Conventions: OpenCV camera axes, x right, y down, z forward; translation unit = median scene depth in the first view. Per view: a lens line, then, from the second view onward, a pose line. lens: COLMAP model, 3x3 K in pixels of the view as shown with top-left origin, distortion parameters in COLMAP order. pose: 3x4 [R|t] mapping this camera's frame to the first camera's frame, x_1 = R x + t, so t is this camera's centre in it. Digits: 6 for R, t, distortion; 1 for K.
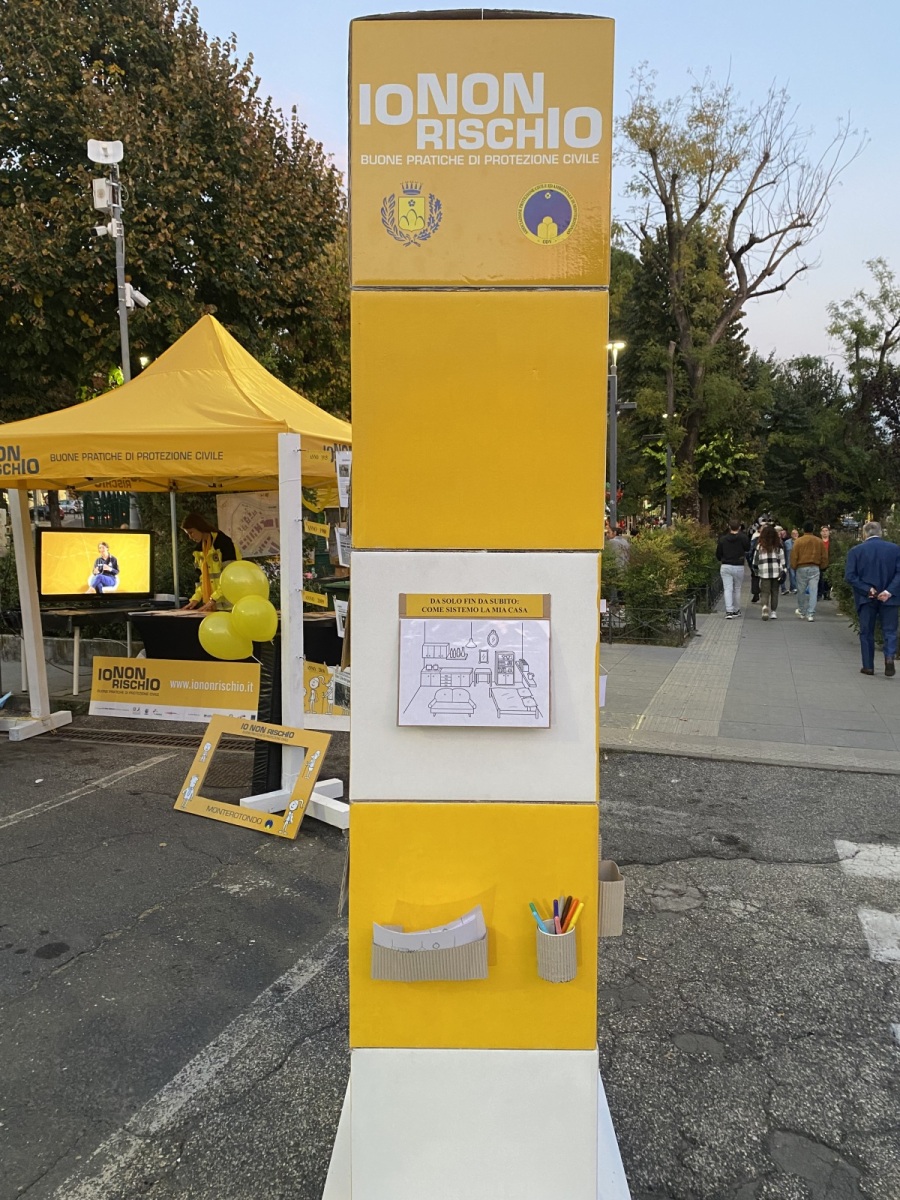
lens RADIAL K [[897.7, 0, 444.9], [0, 897.7, 587.4], [0, 0, 1]] dist [0.089603, 0.007286]
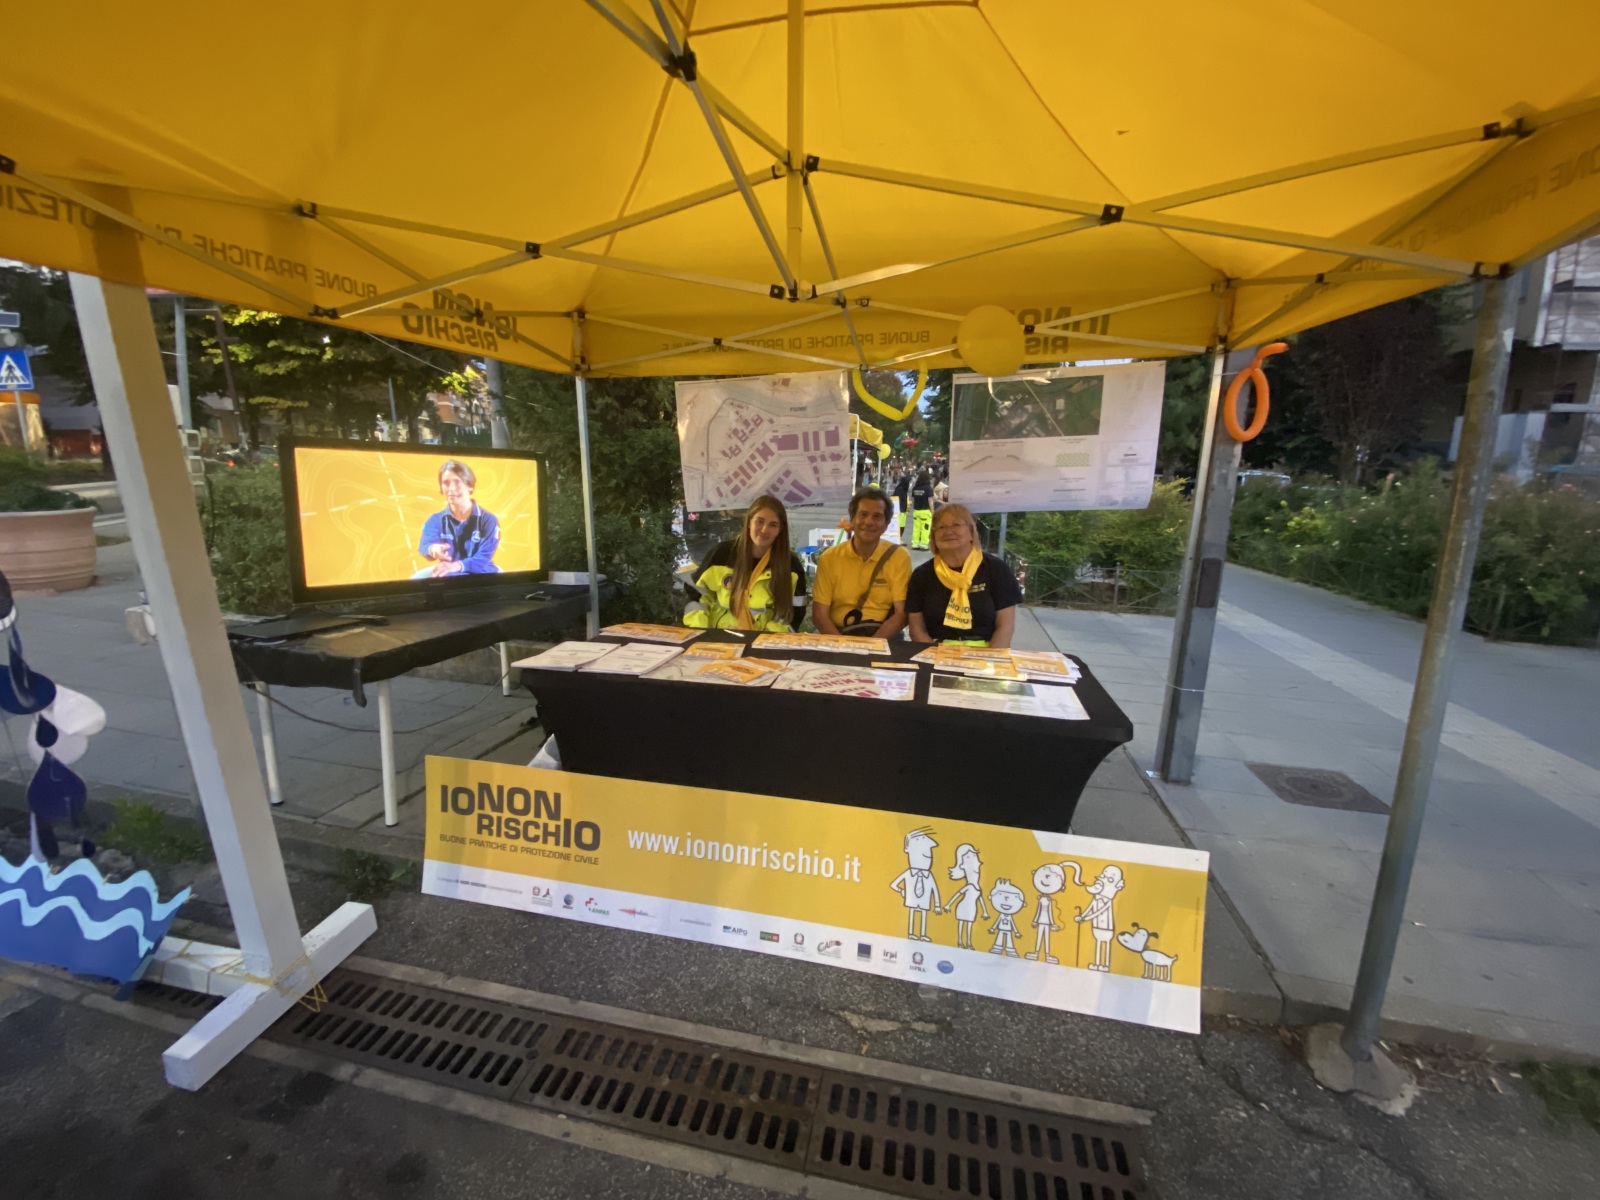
lens RADIAL K [[641.1, 0, 794.4], [0, 641.1, 615.1], [0, 0, 1]] dist [0.000996, 0.000000]
pose [[0.993204, 0.015274, 0.115380, -0.219862], [-0.031839, 0.989193, 0.143122, -0.026372], [-0.111947, -0.145823, 0.982957, 0.607546]]
